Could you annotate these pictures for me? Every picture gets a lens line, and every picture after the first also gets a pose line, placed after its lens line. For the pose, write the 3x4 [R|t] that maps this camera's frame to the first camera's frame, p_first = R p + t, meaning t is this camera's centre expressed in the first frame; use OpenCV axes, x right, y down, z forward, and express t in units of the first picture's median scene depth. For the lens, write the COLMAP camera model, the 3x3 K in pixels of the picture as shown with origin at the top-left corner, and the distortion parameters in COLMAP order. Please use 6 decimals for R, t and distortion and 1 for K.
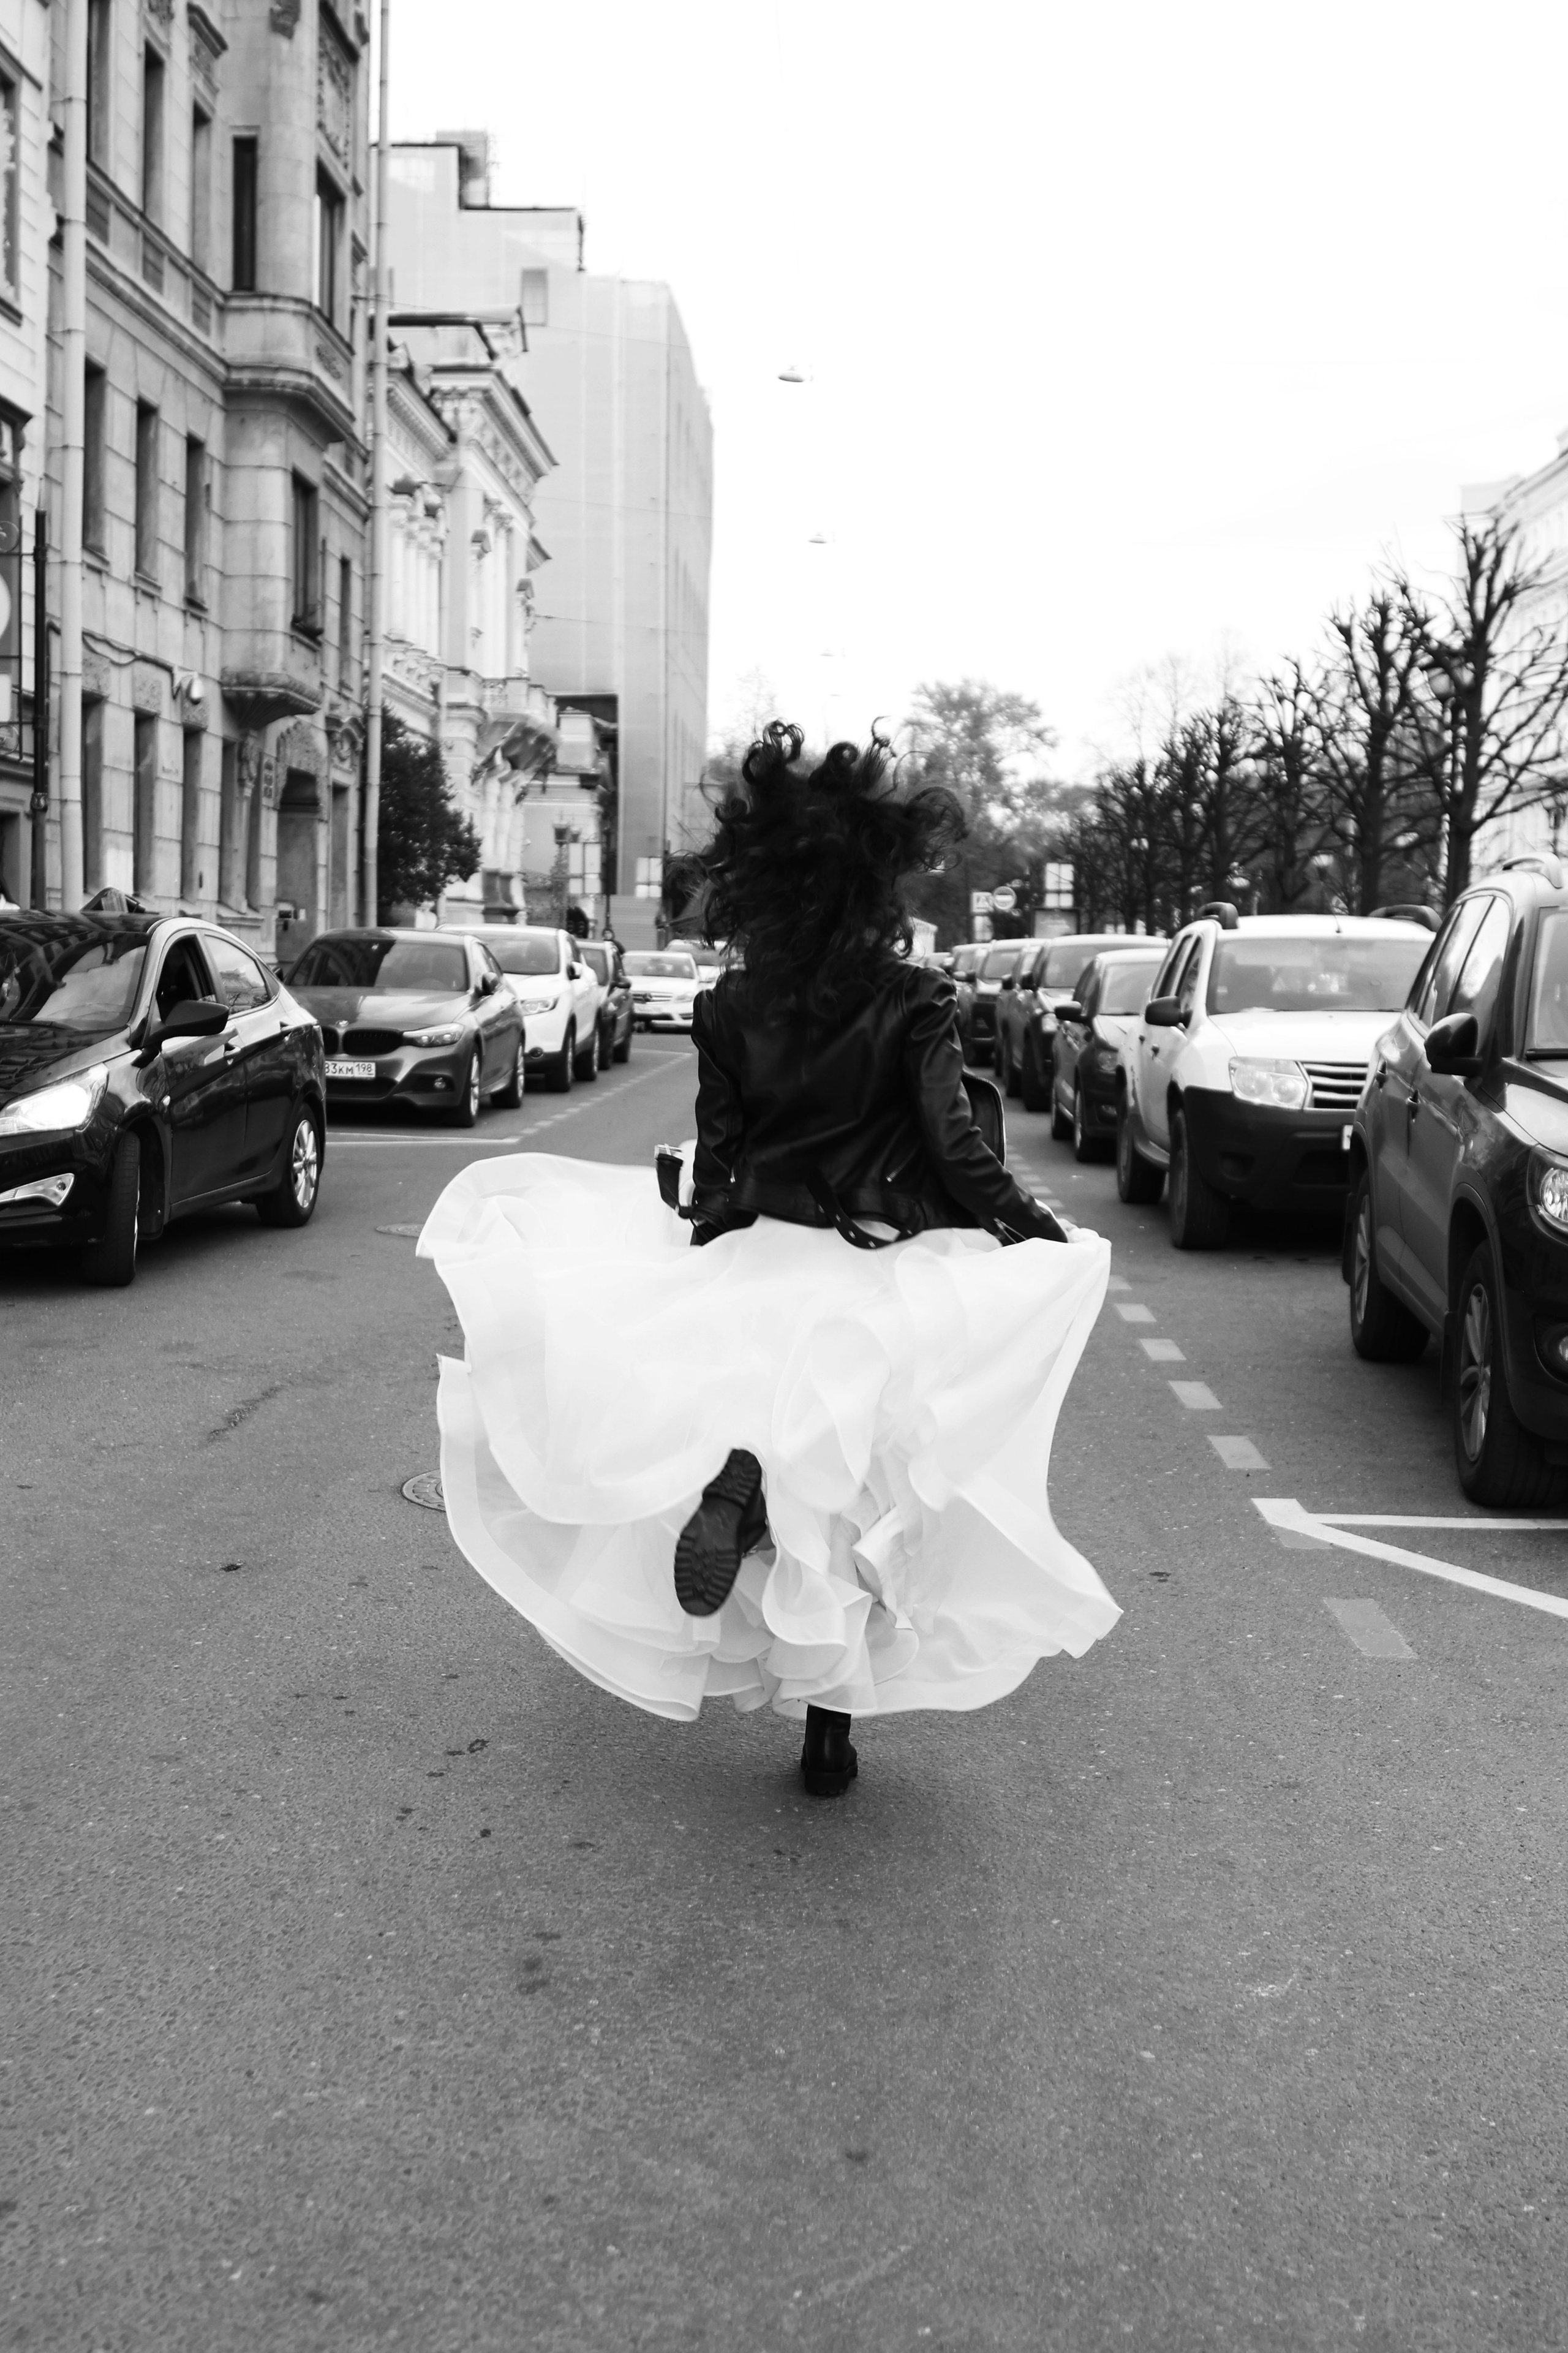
lens RADIAL K [[2873.3, 0, 715.6], [0, 2873.3, 1182.6], [0, 0, 1]] dist [-0.052058, 0.021275]
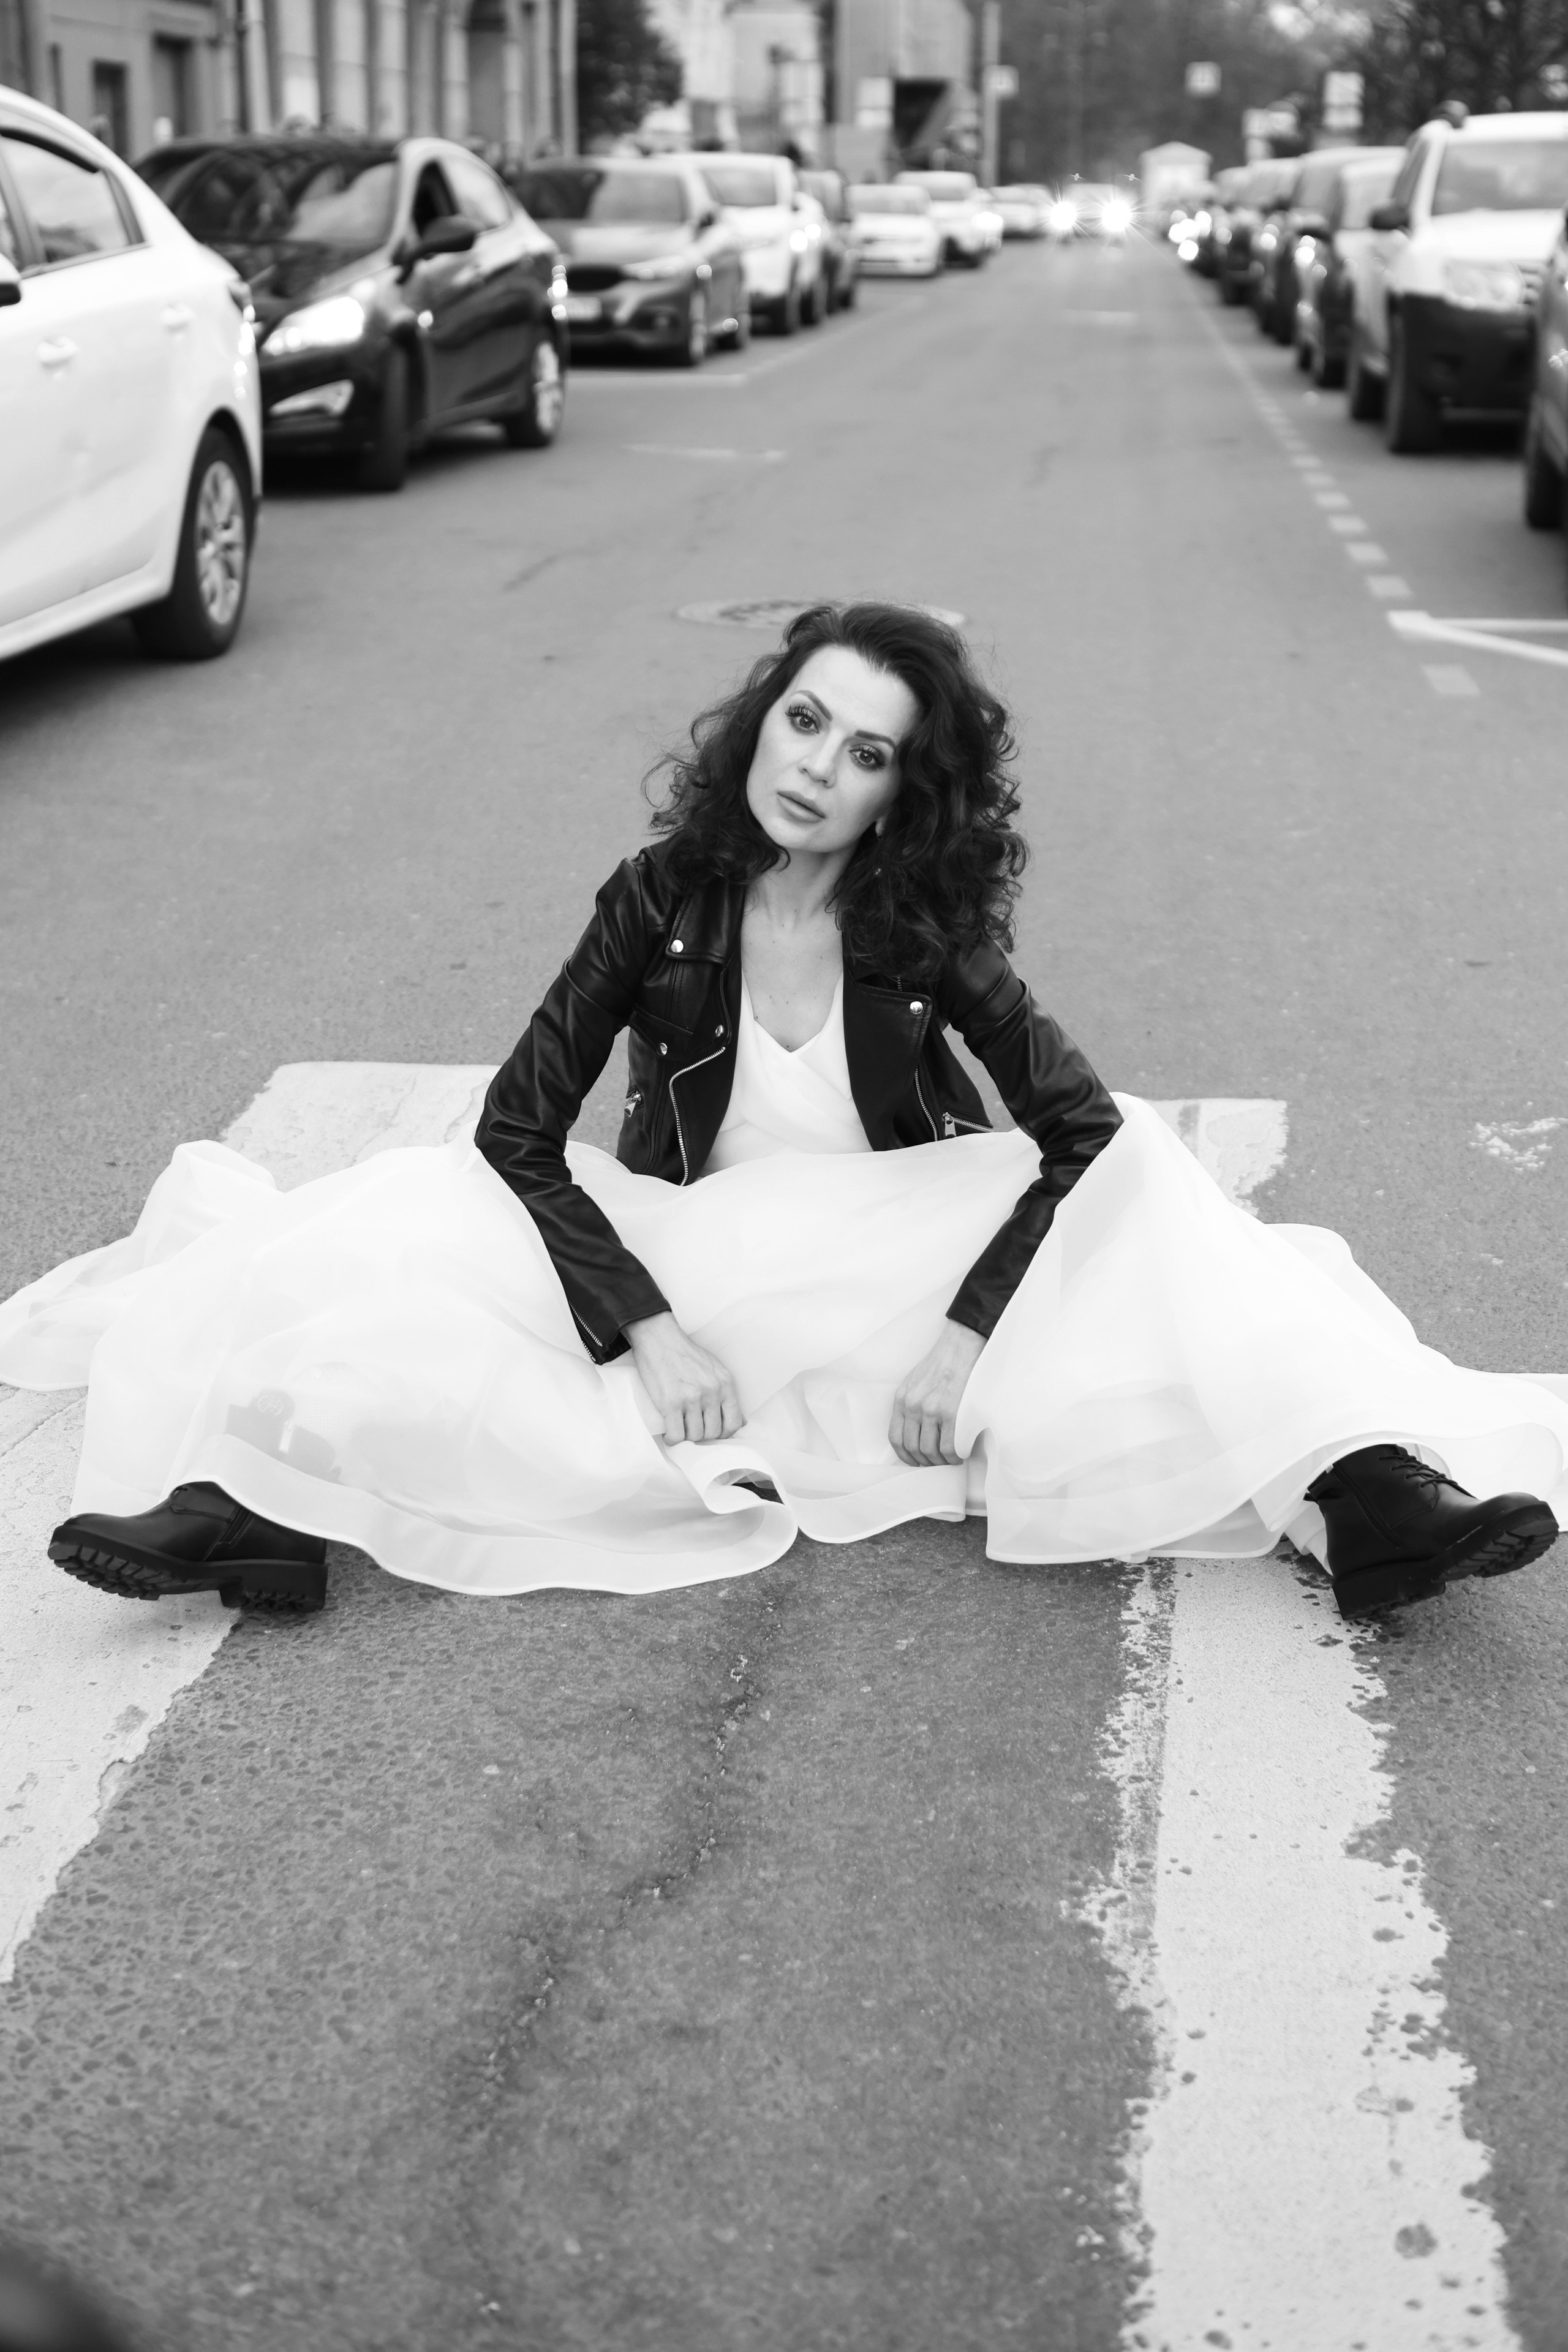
lens RADIAL K [[3517.1, 0, 784.0], [0, 3517.1, 1176.0], [0, 0, 1]] dist [0.015145, 0.160026]
pose [[0.998648, -0.006391, -0.051587, 0.003639], [0.015849, 0.982597, 0.185071, 0.022496], [0.049506, -0.185639, 0.981370, -0.169724]]
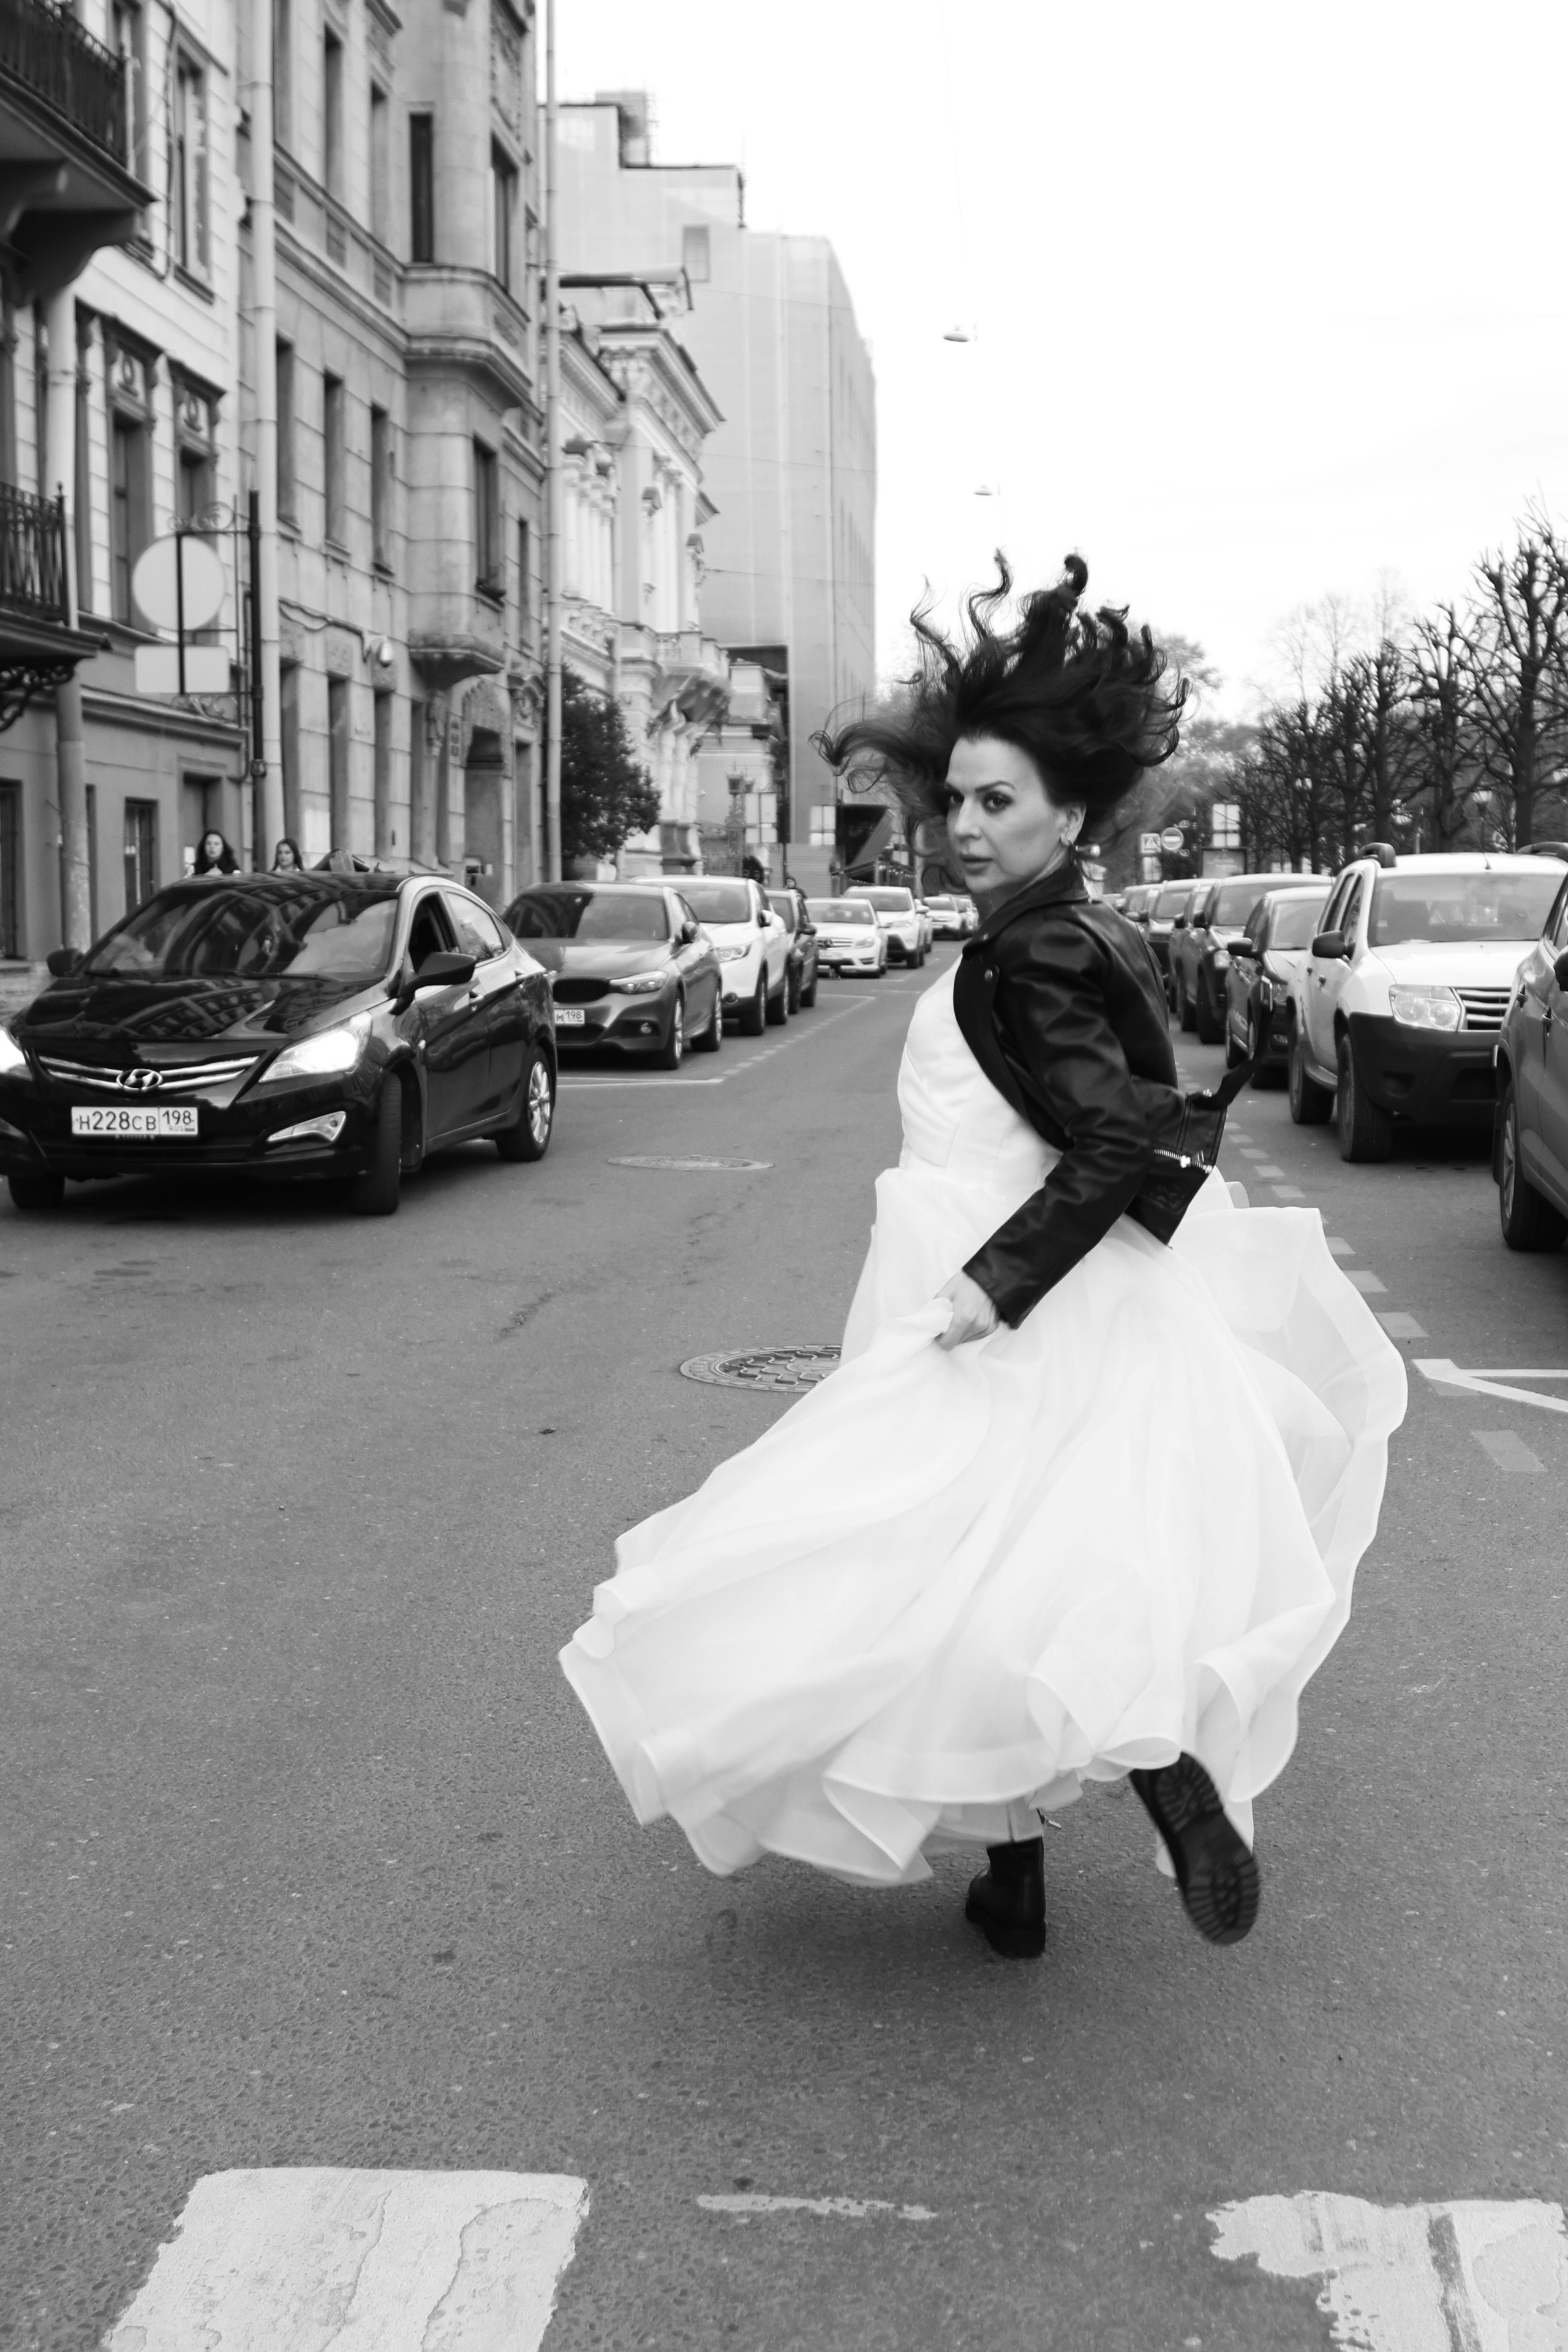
lens RADIAL K [[2963.8, 0, 972.3], [0, 2963.8, 1172.7], [0, 0, 1]] dist [-0.063865, 0.011228]
pose [[0.999206, -0.022953, 0.032556, -0.009886], [0.022529, 0.999657, 0.013337, 0.004945], [-0.032851, -0.012593, 0.999381, -0.066831]]
